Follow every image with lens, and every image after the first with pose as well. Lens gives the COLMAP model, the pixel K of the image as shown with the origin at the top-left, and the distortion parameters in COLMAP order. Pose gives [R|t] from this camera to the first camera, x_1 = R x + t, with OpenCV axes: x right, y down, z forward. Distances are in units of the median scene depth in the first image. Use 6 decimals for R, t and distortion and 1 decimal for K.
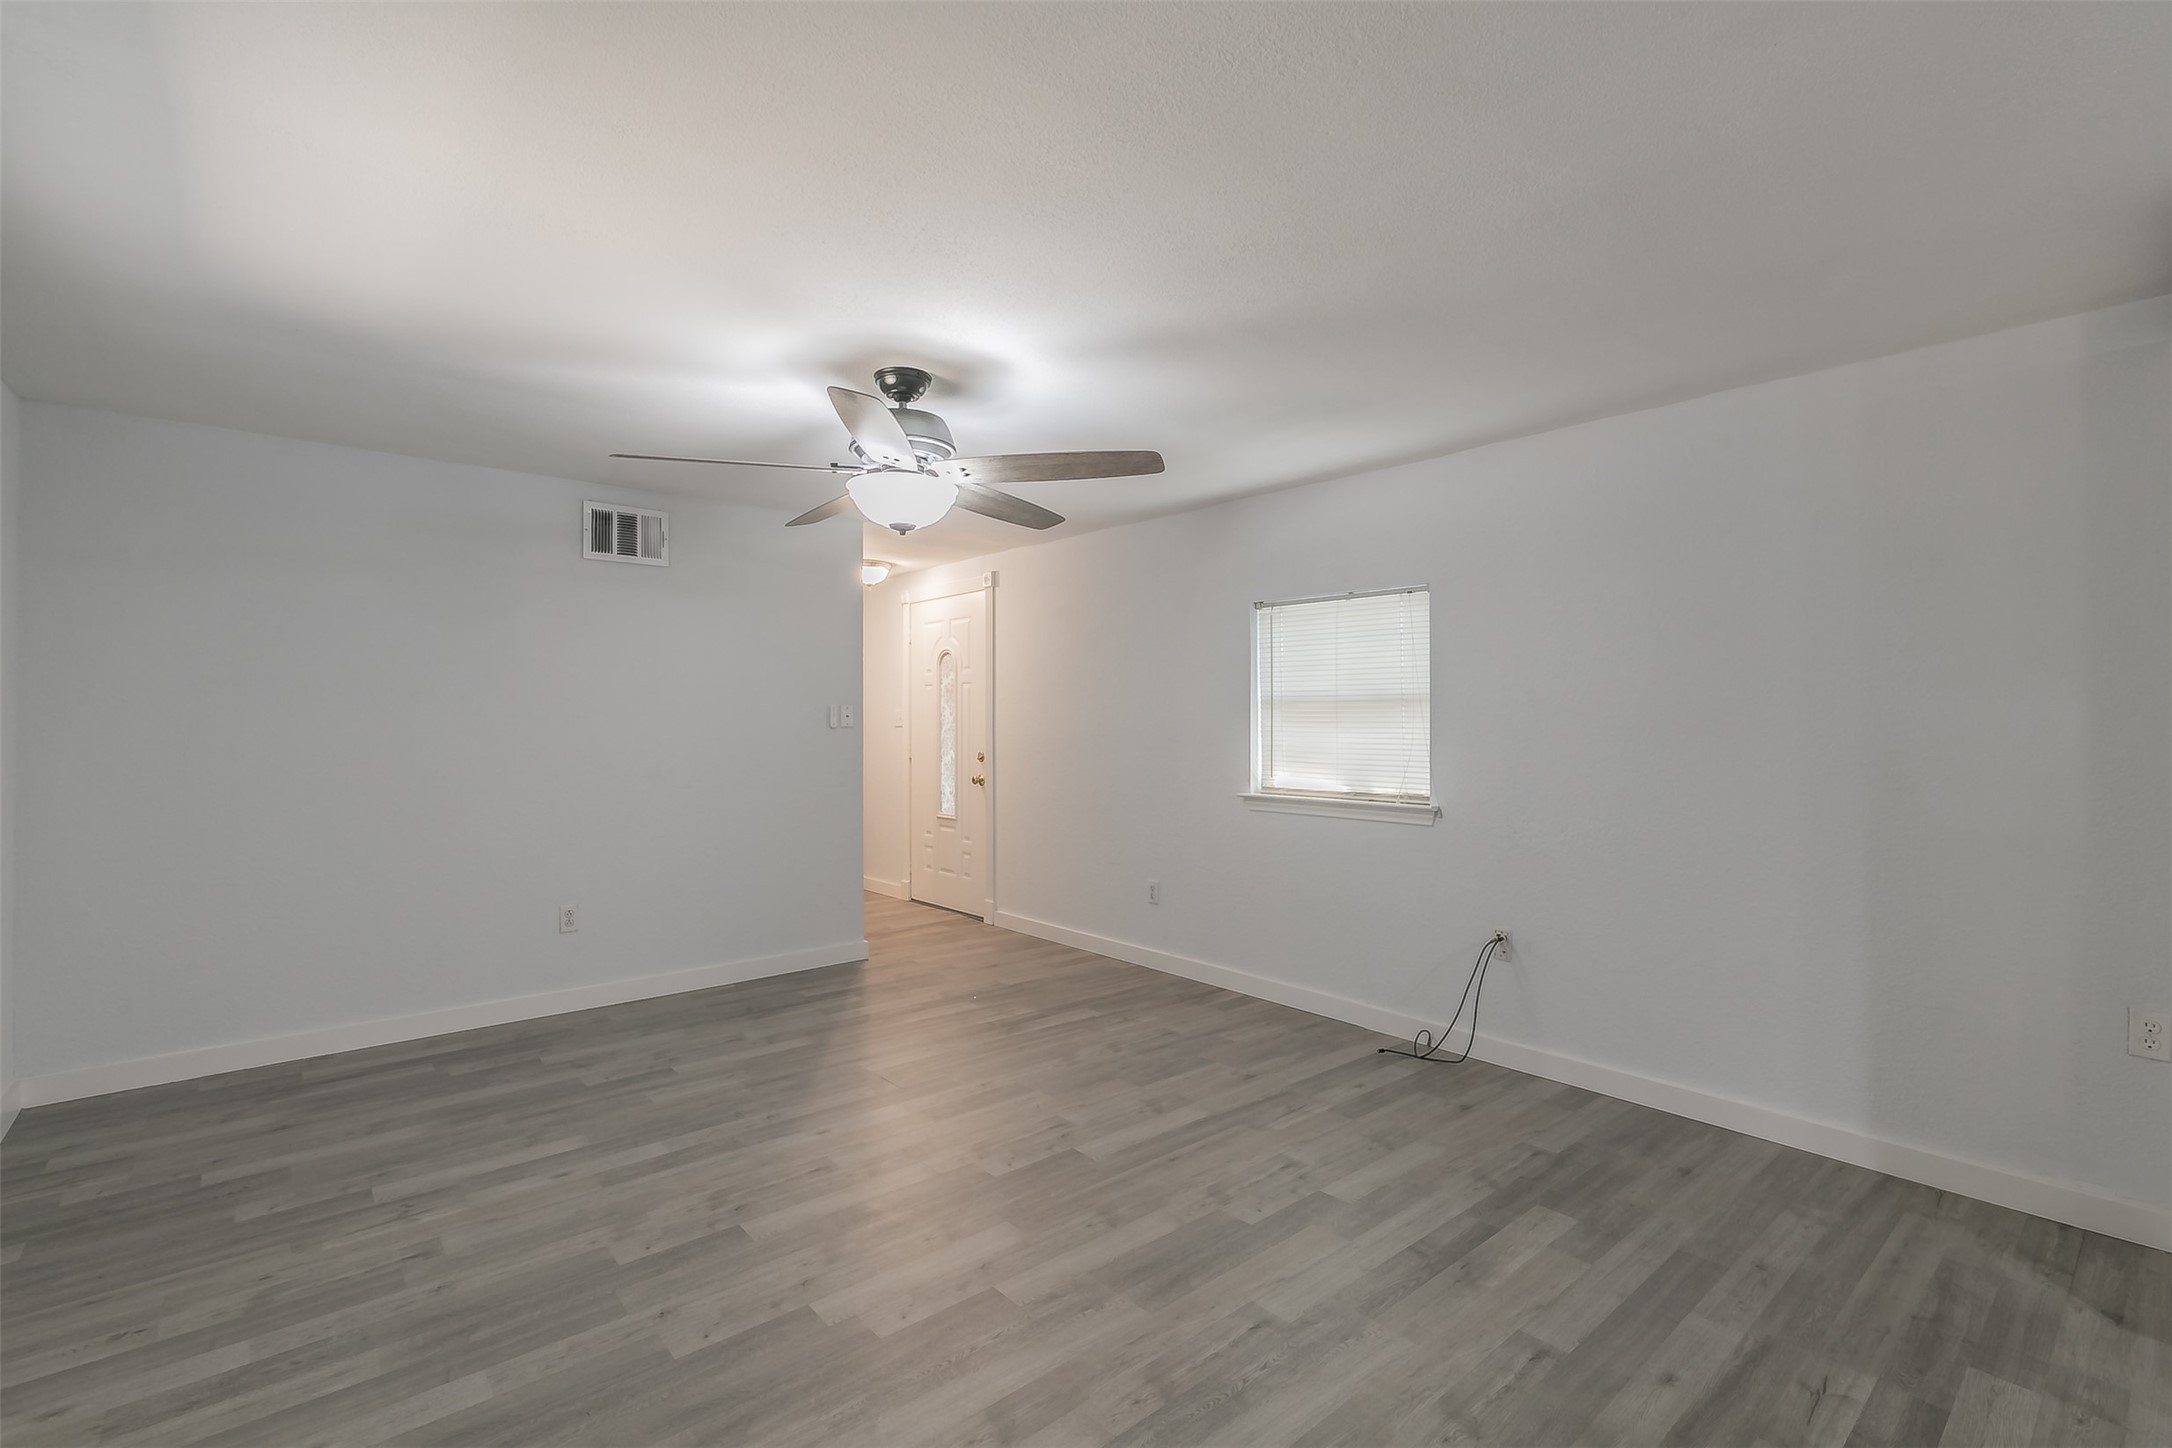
lens RADIAL K [[983.5, 0, 1135.1], [0, 983.5, 710.6], [0, 0, 1]] dist [0.001081, 0.000521]
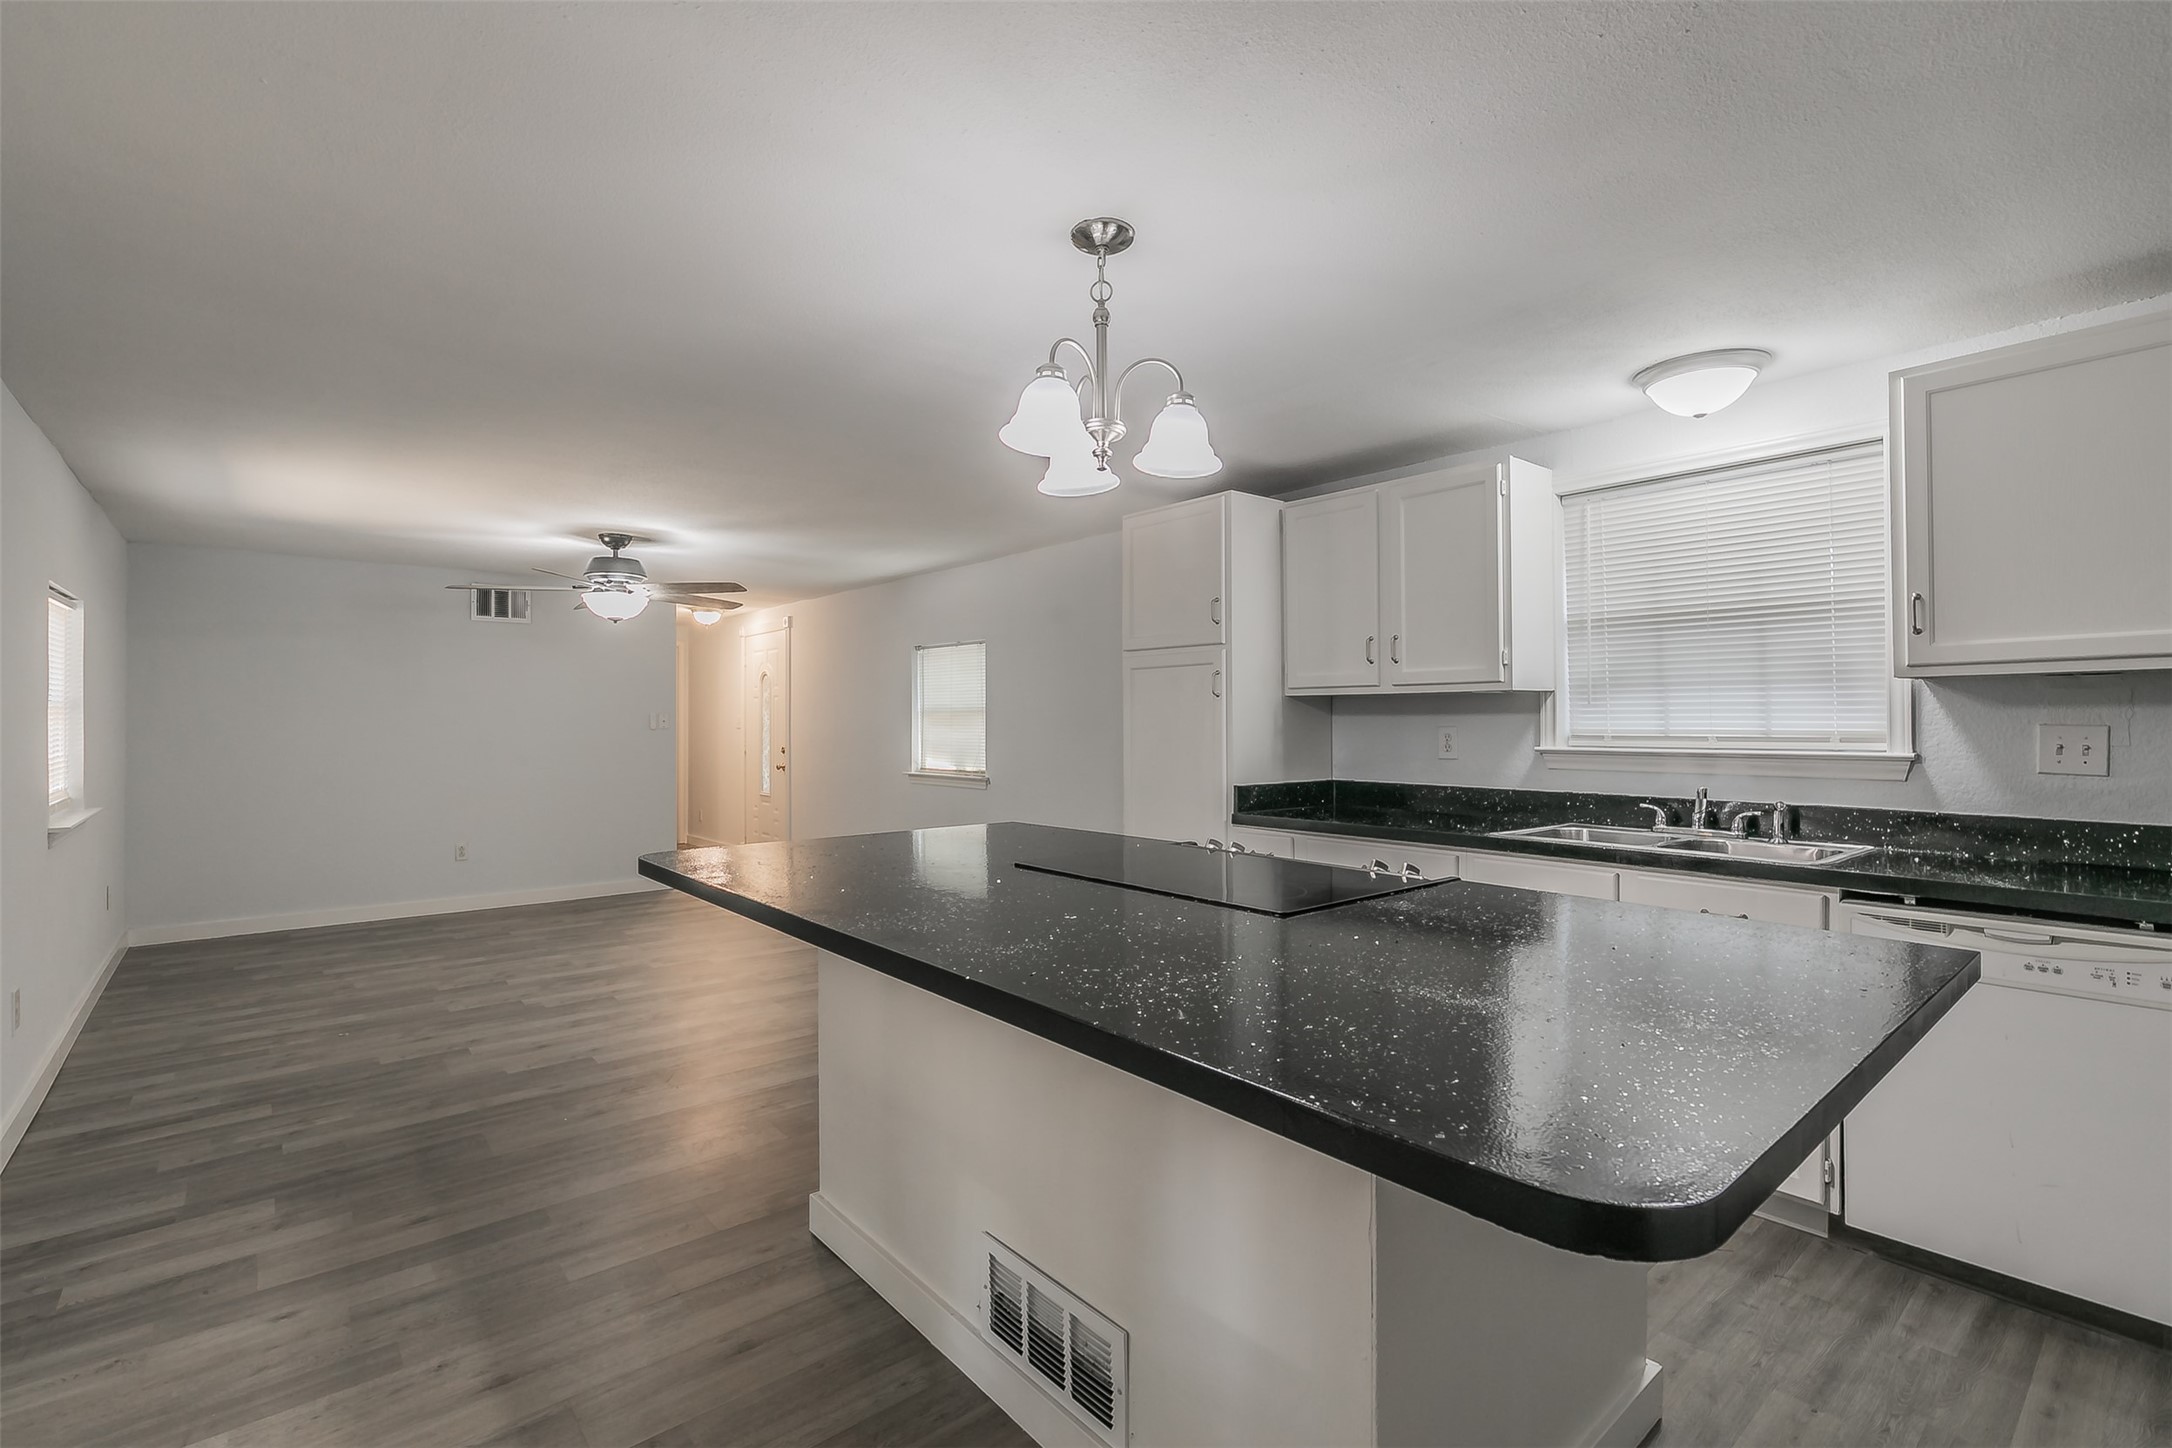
lens RADIAL K [[997.6, 0, 1144.4], [0, 997.6, 715.1], [0, 0, 1]] dist [-0.000232, -0.000105]
pose [[0.999995, -0.000404, -0.003224, 0.675049], [0.000415, 0.999994, 0.003541, -0.013290], [0.003223, -0.003542, 0.999989, -0.759523]]
